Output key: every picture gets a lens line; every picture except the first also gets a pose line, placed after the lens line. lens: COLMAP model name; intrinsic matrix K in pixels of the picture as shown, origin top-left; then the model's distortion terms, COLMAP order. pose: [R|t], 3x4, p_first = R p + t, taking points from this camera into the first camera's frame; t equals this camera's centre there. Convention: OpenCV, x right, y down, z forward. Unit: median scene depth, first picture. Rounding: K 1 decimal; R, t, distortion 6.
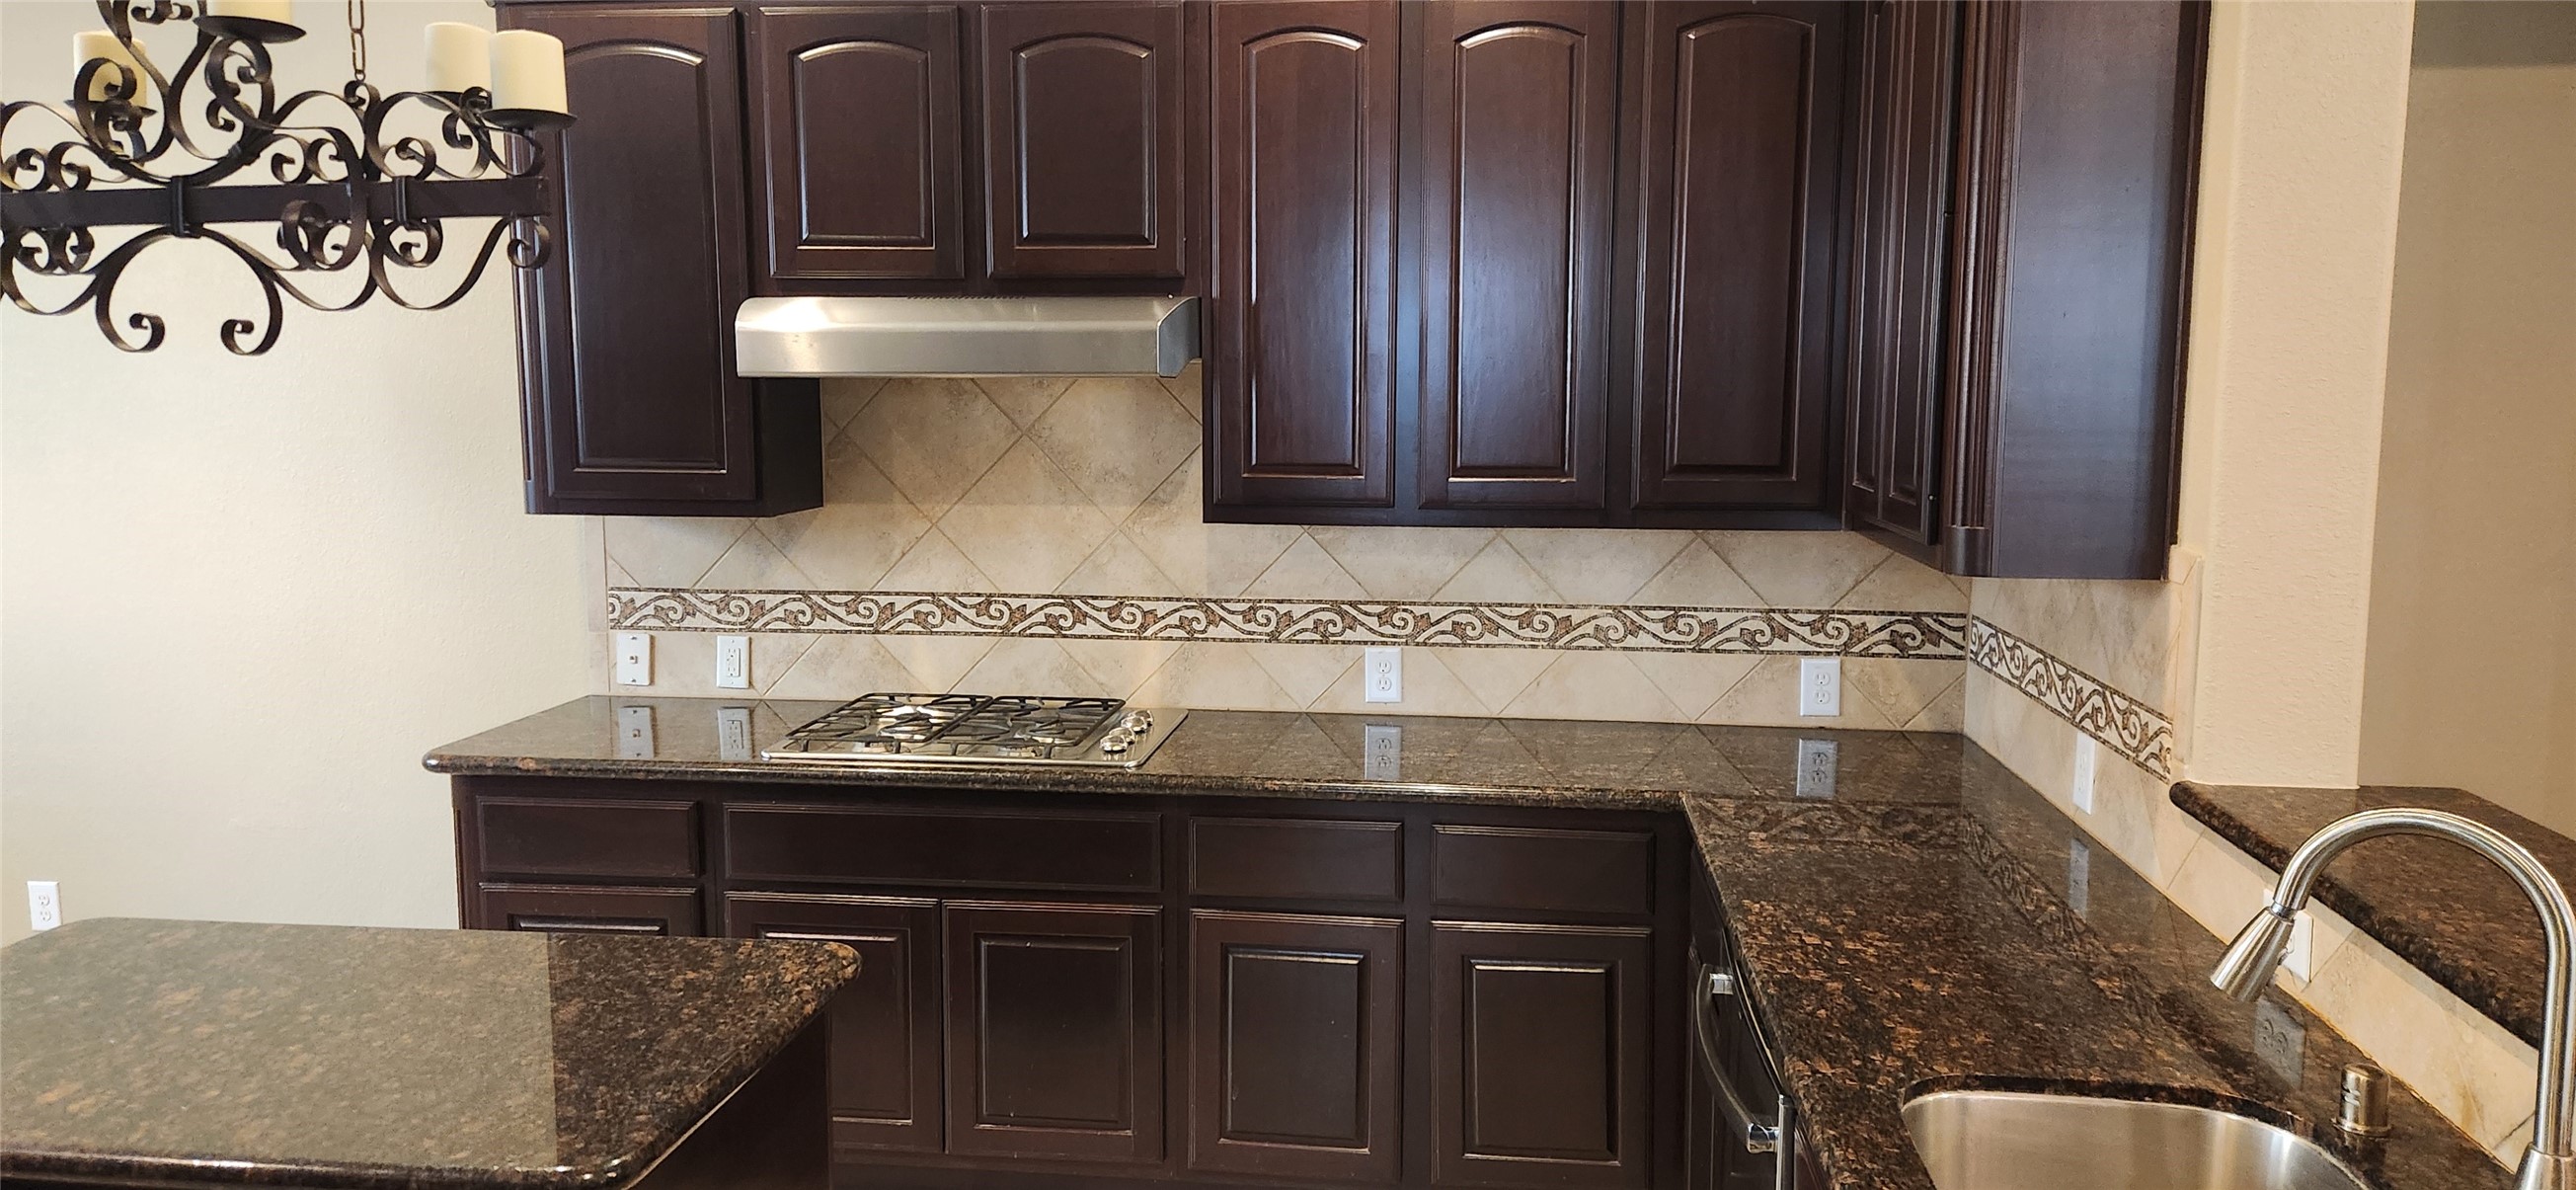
lens RADIAL K [[1712.7, 0, 1288.0], [0, 1712.7, 595.0], [0, 0, 1]] dist [0.102736, -0.101966]
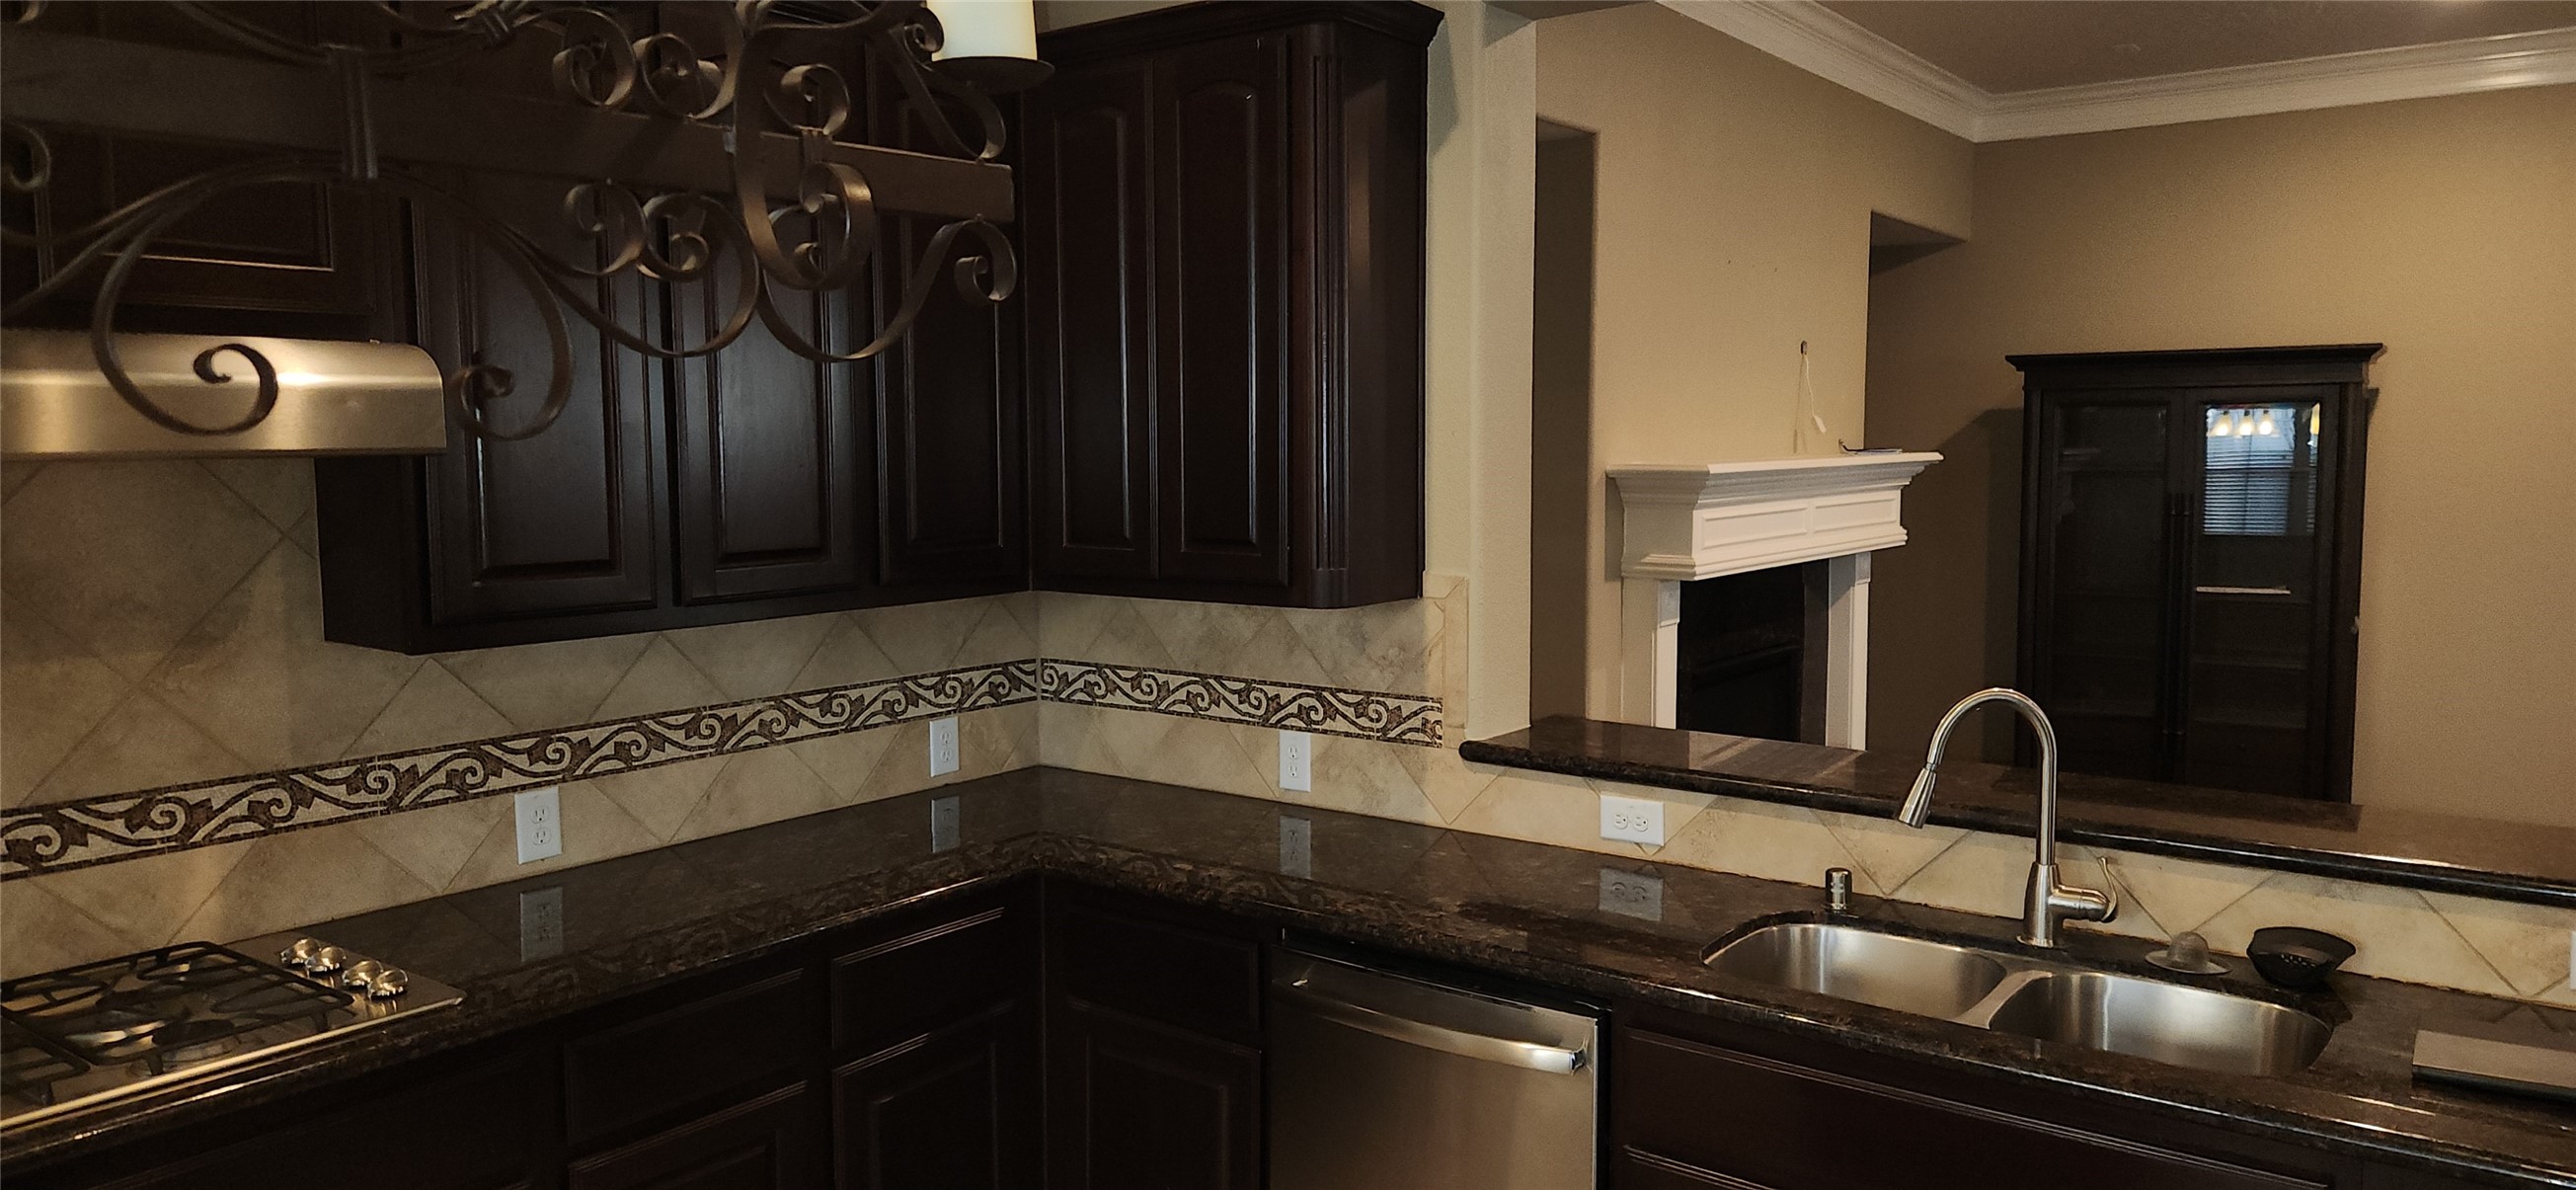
lens RADIAL K [[1712.7, 0, 1288.0], [0, 1712.7, 595.0], [0, 0, 1]] dist [0.102736, -0.101966]
pose [[0.499048, -0.085925, 0.862304, -0.462098], [0.118537, 0.992487, 0.030295, -0.042678], [-0.858429, 0.087096, 0.505484, 0.289571]]
